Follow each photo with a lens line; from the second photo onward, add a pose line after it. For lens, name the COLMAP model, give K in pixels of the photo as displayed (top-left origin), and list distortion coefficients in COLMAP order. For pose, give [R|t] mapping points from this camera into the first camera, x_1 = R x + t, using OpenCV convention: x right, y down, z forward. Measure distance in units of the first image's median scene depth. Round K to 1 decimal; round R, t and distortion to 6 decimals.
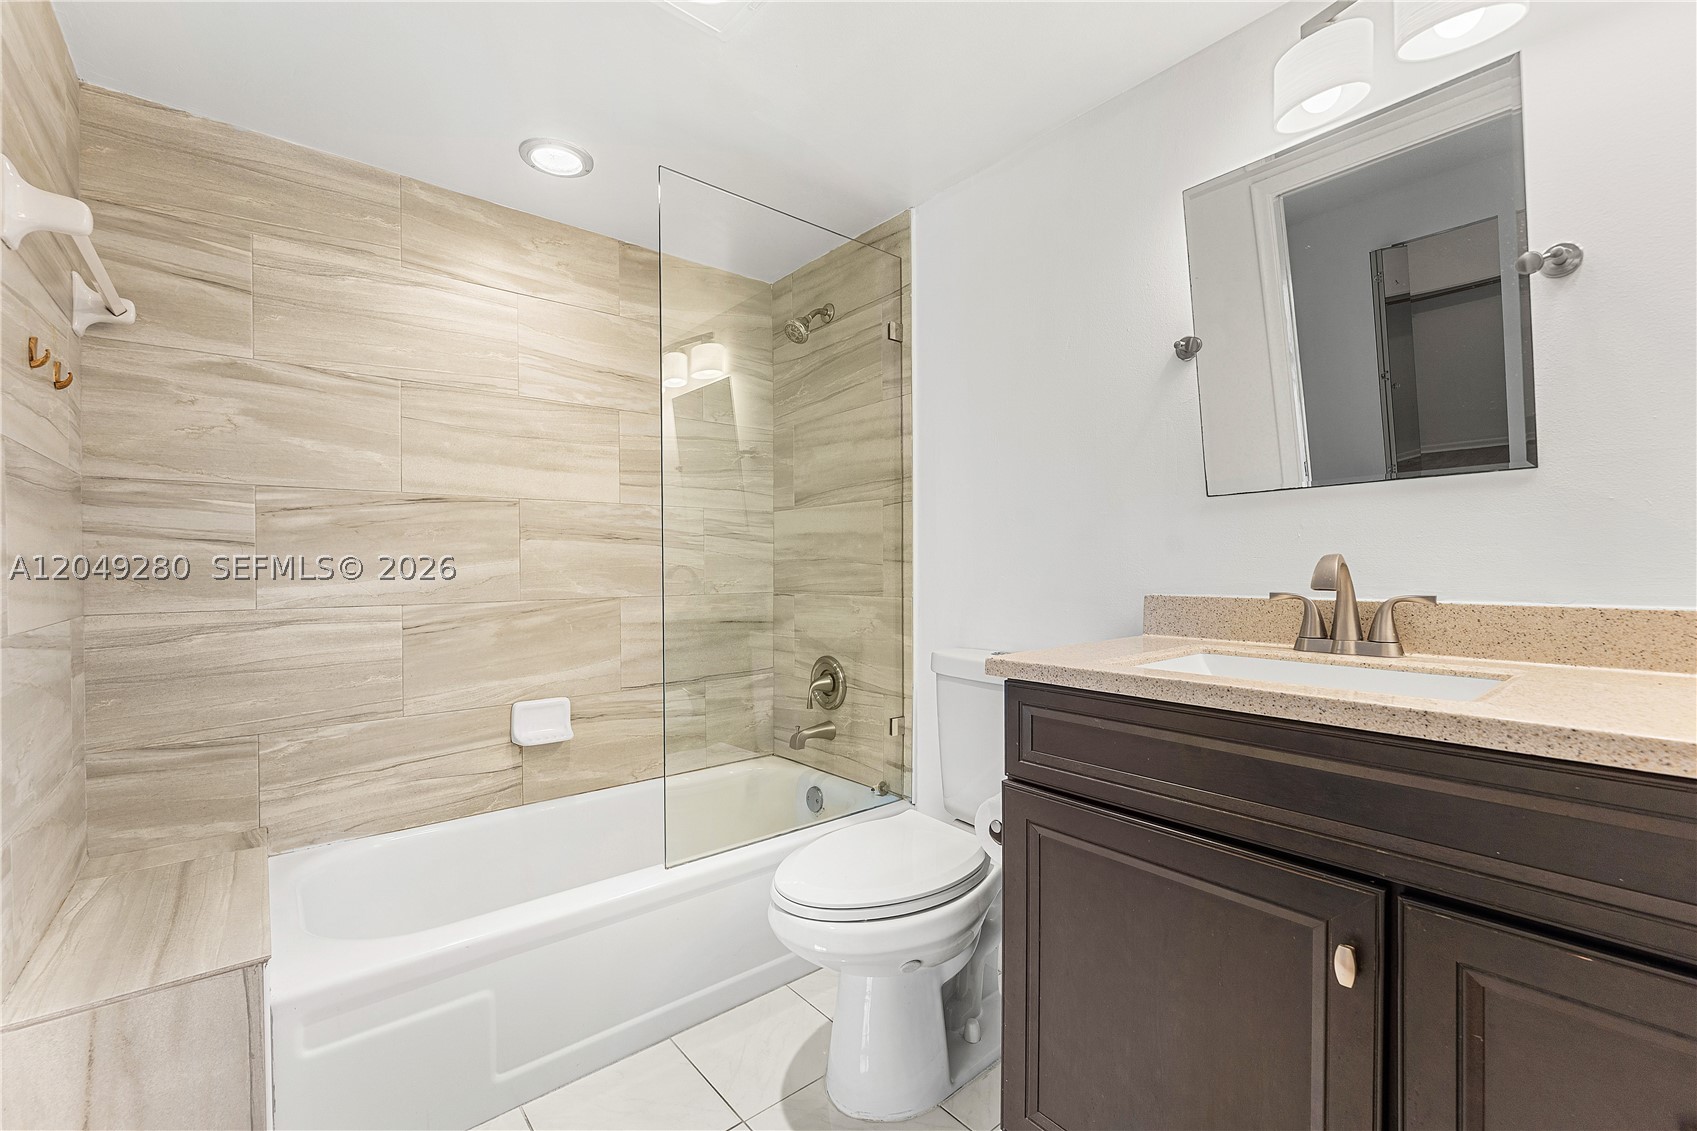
lens RADIAL K [[695.7, 0, 844.0], [0, 695.7, 571.0], [0, 0, 1]] dist [-0.004035, 0.000724]
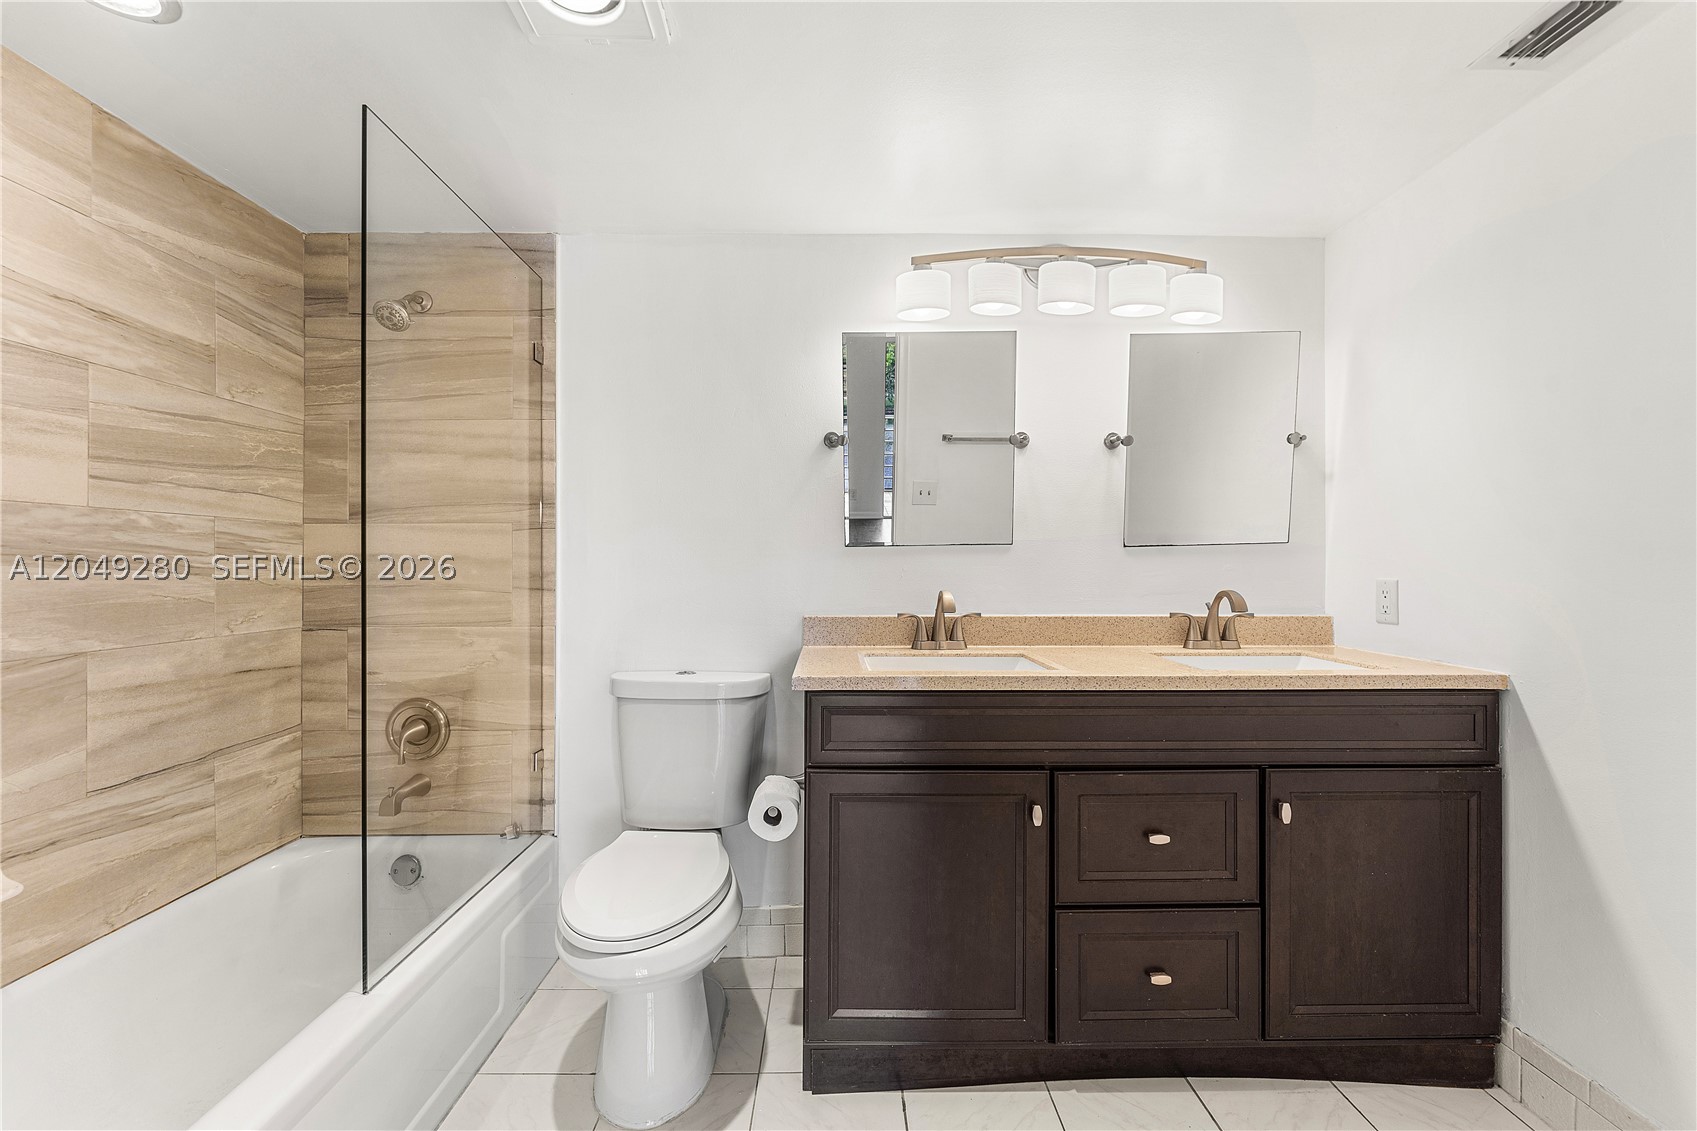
lens RADIAL K [[695.7, 0, 816.1], [0, 695.7, 565.3], [0, 0, 1]] dist [-0.004035, 0.000724]
pose [[0.653634, 0.004753, 0.756796, -0.372808], [0.004521, 0.999938, -0.010185, -0.033442], [-0.756798, 0.010079, 0.653572, 0.068757]]
